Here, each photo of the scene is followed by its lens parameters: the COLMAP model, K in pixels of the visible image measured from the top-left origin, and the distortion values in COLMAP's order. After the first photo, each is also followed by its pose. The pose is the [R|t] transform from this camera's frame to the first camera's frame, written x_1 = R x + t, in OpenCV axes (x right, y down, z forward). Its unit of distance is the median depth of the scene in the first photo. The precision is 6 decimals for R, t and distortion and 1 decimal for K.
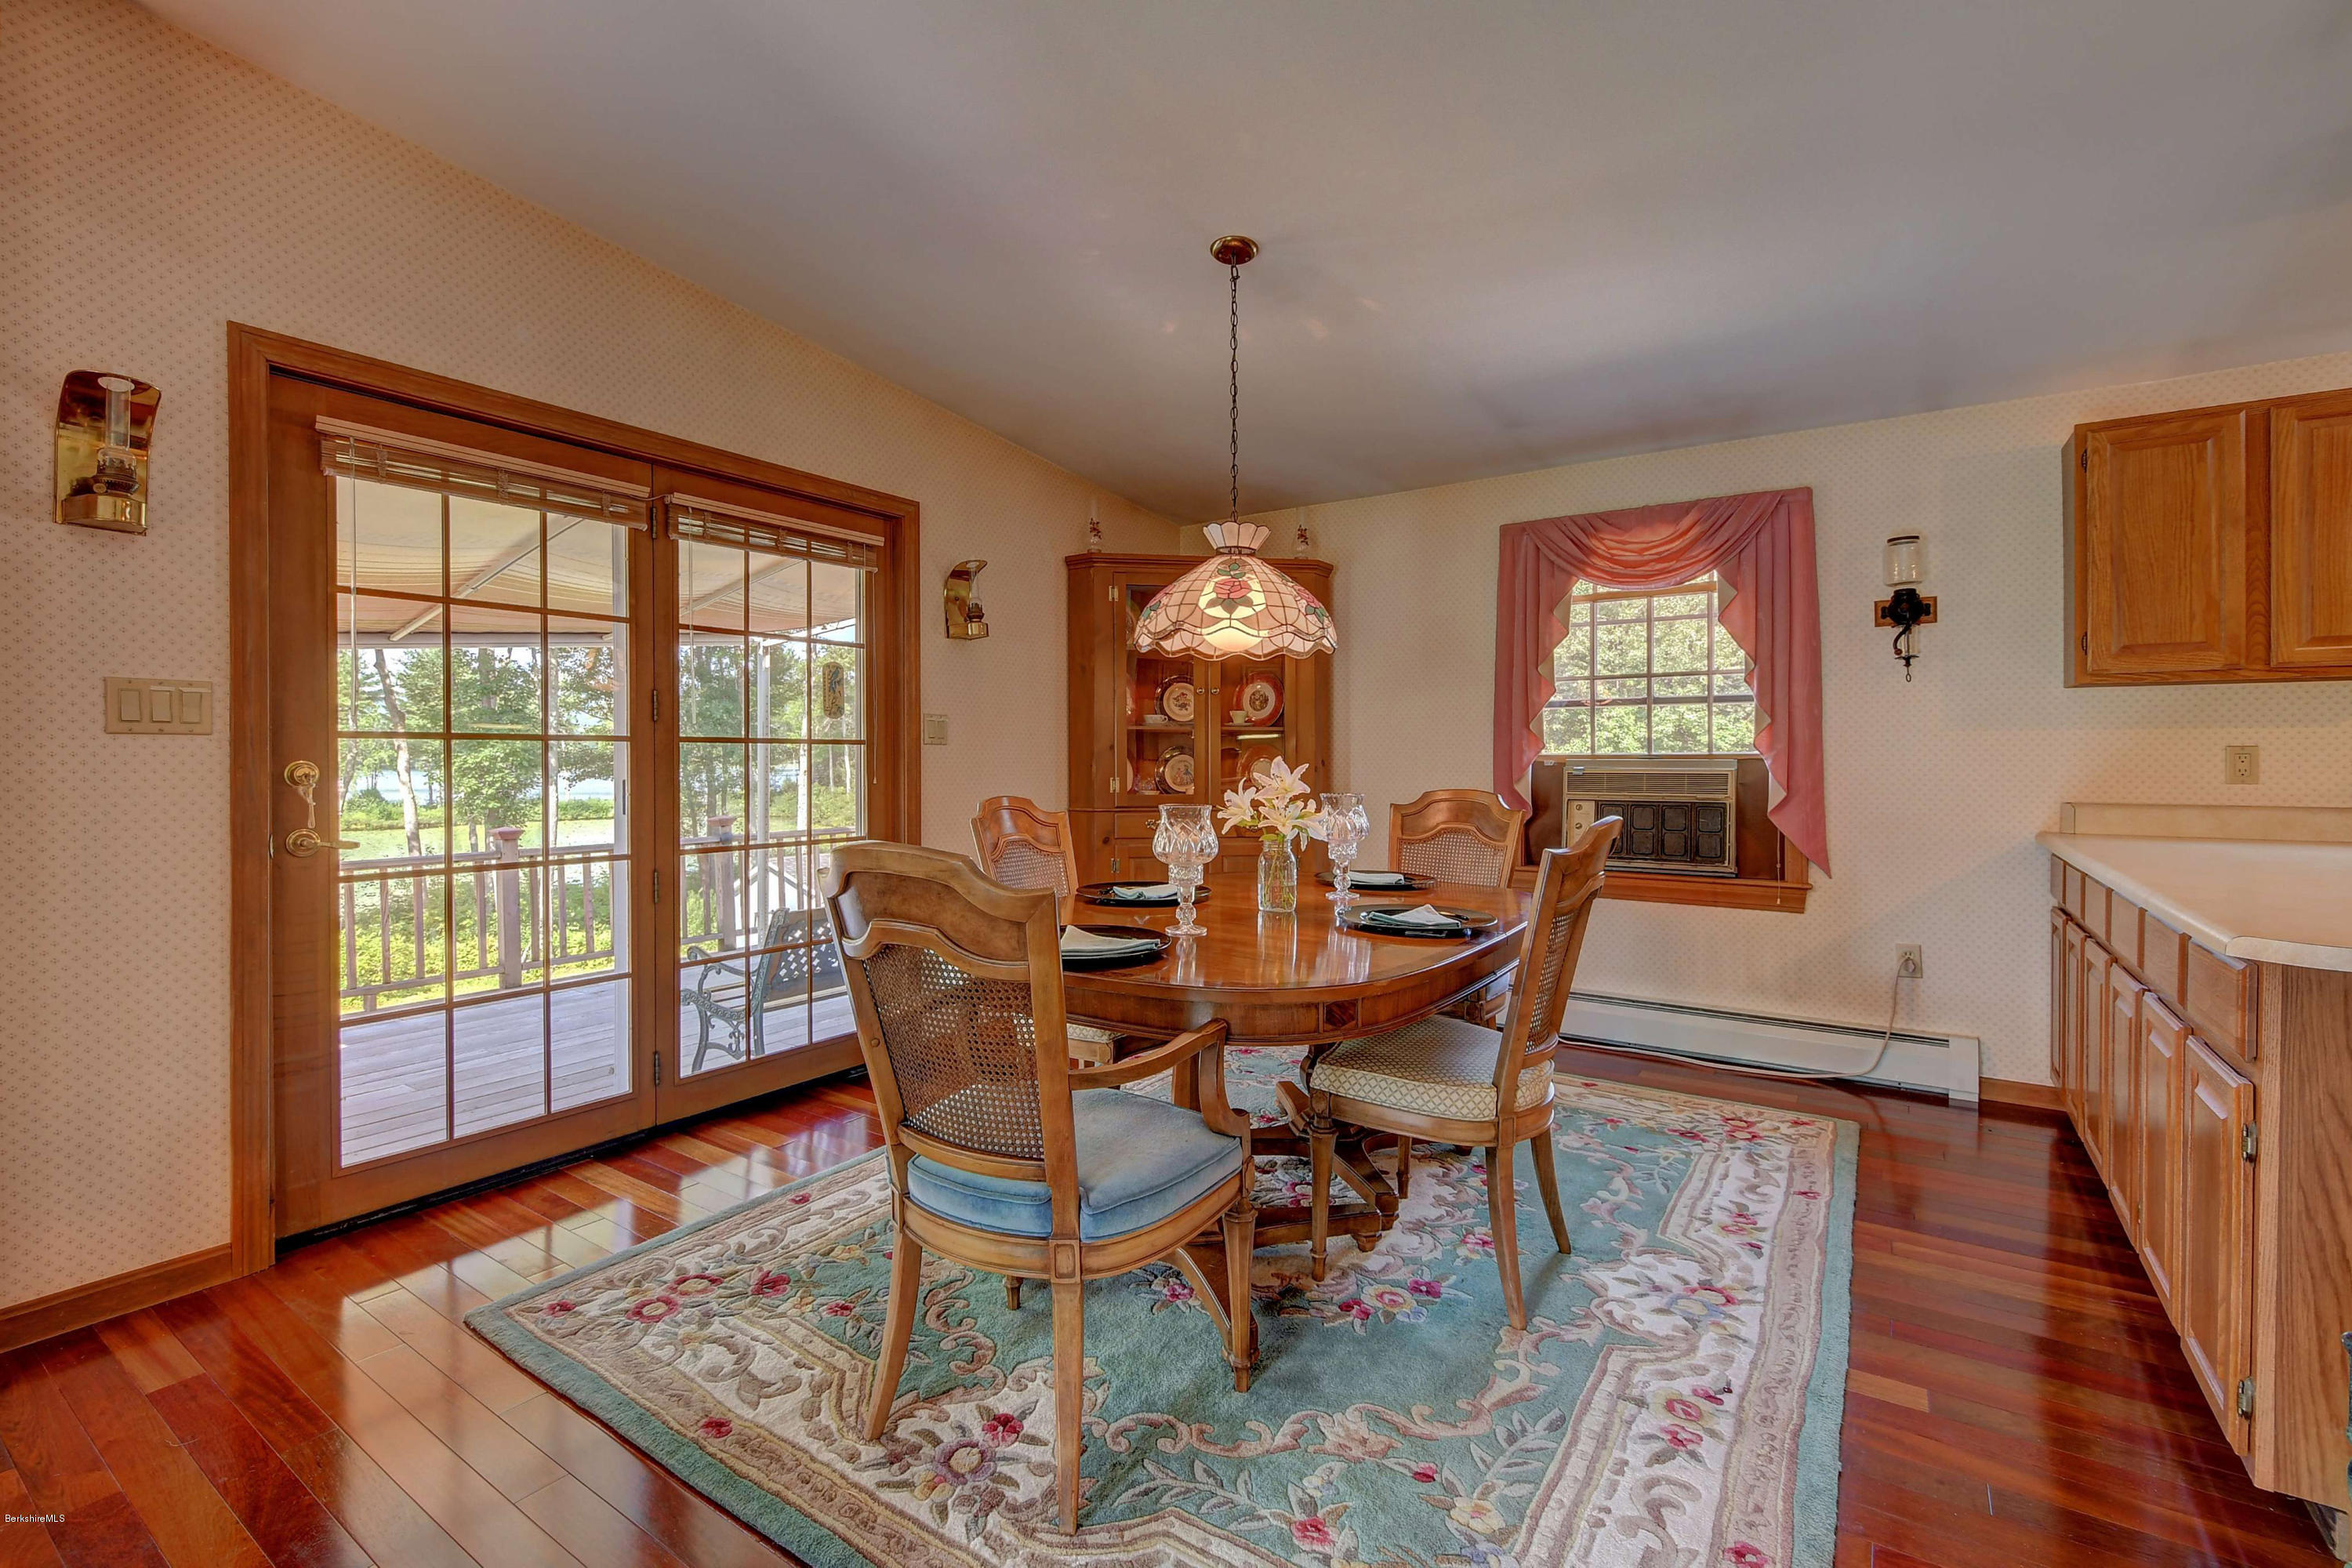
lens RADIAL K [[1052.3, 0, 1134.6], [0, 1052.3, 773.7], [0, 0, 1]] dist [0.004788, -0.004688]
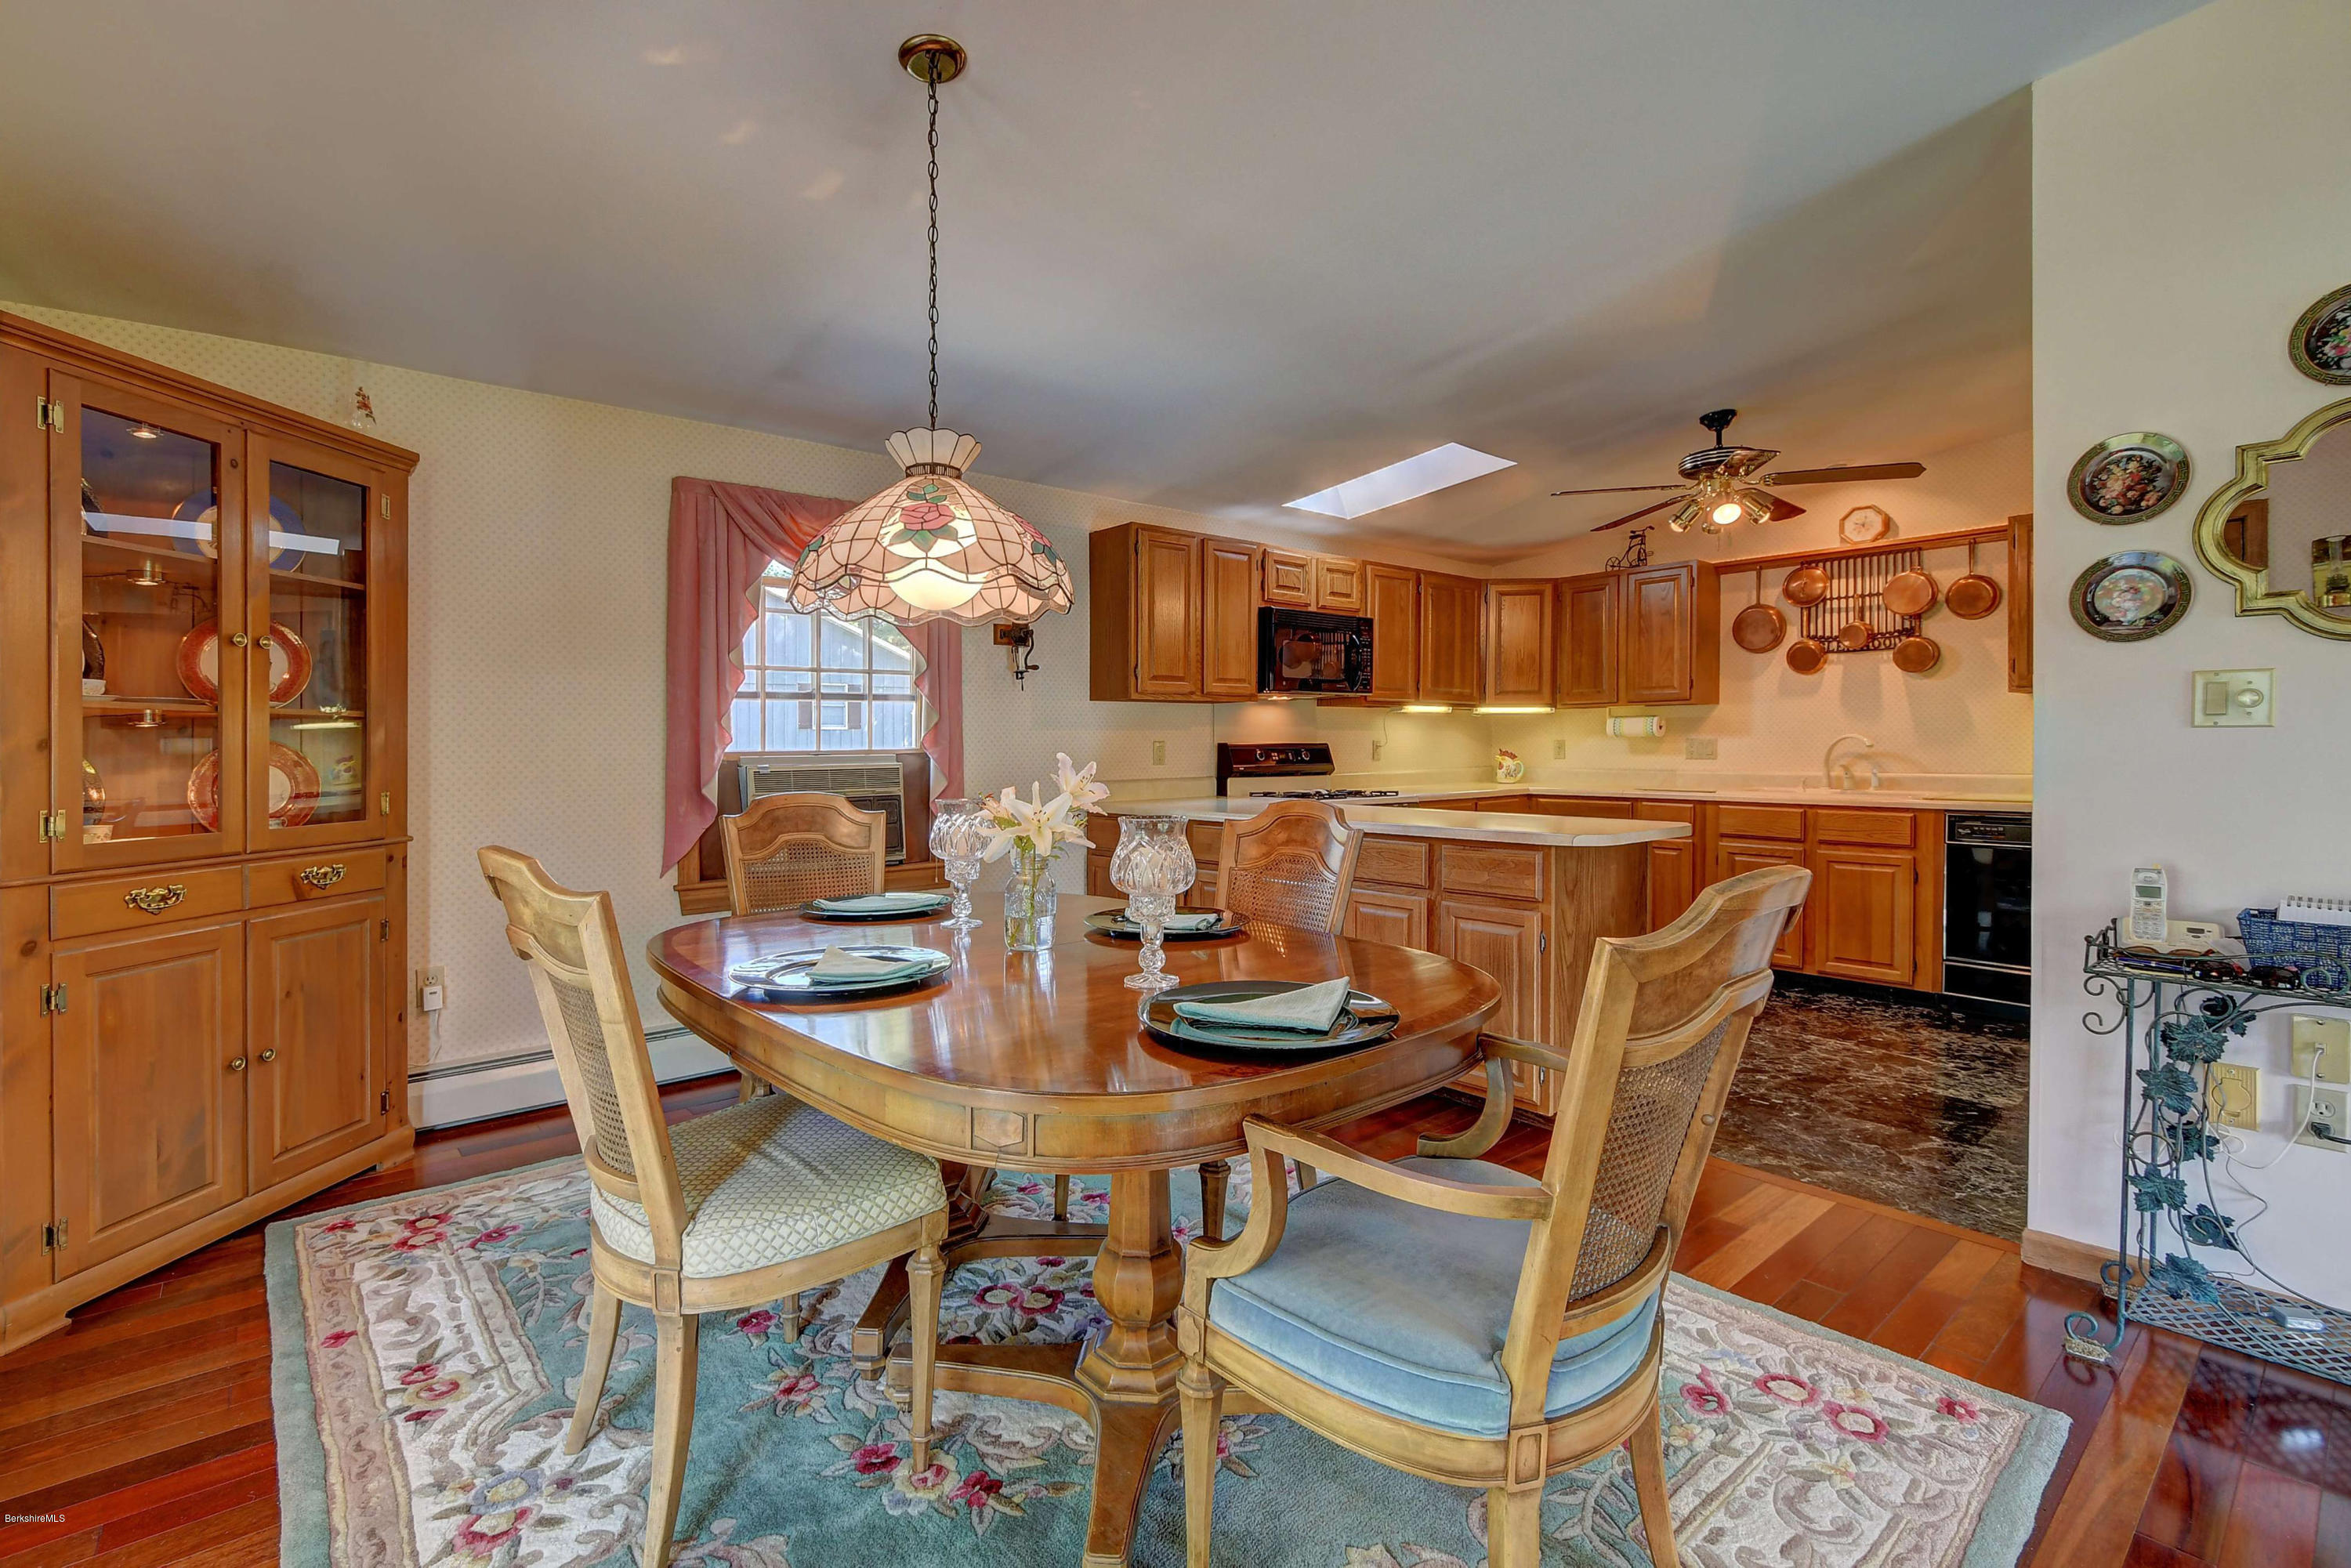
lens RADIAL K [[1051.8, 0, 1159.5], [0, 1051.8, 758.0], [0, 0, 1]] dist [0.004788, -0.004688]
pose [[0.243757, -0.011214, 0.969771, -0.431488], [0.030584, 0.999525, 0.003871, -0.006058], [-0.969354, 0.028716, 0.243984, 0.512976]]
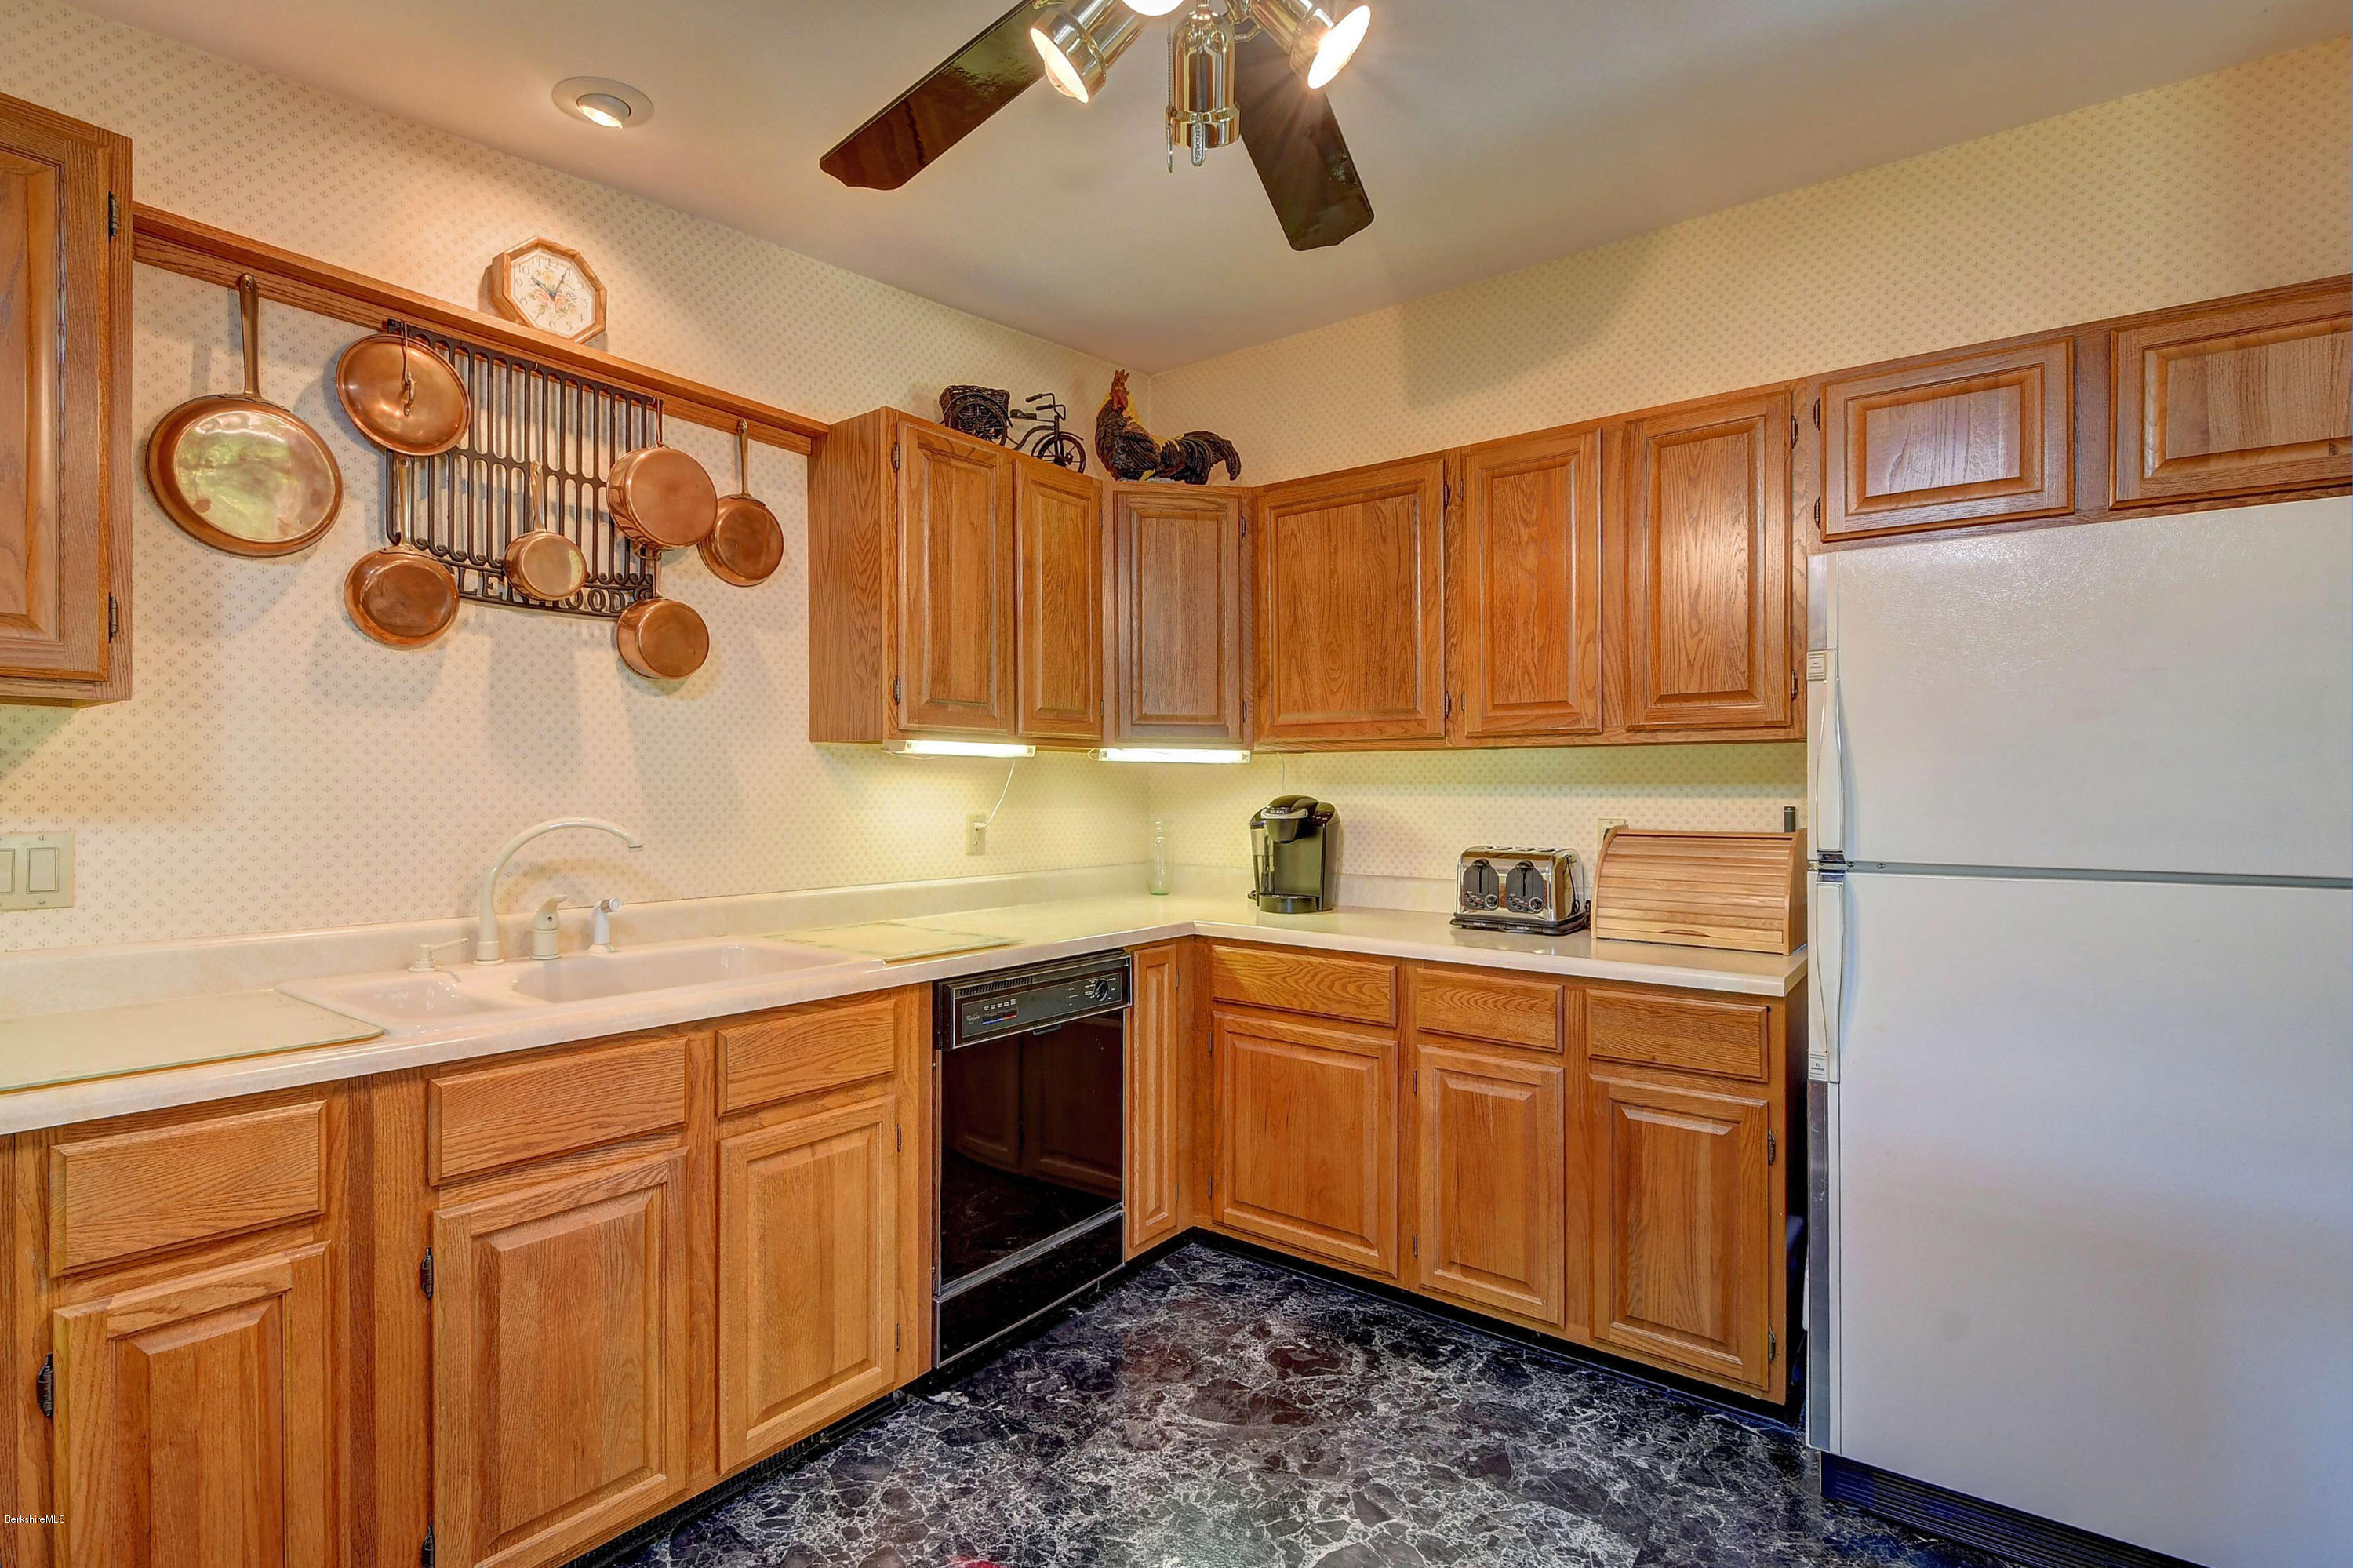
lens RADIAL K [[1105.8, 0, 1135.9], [0, 1105.8, 816.2], [0, 0, 1]] dist [0.015965, -0.005347]
pose [[-0.999444, -0.004301, 0.033071, 0.911731], [-0.002854, 0.999042, 0.043677, -0.030644], [-0.033227, 0.043558, -0.998498, 0.550683]]
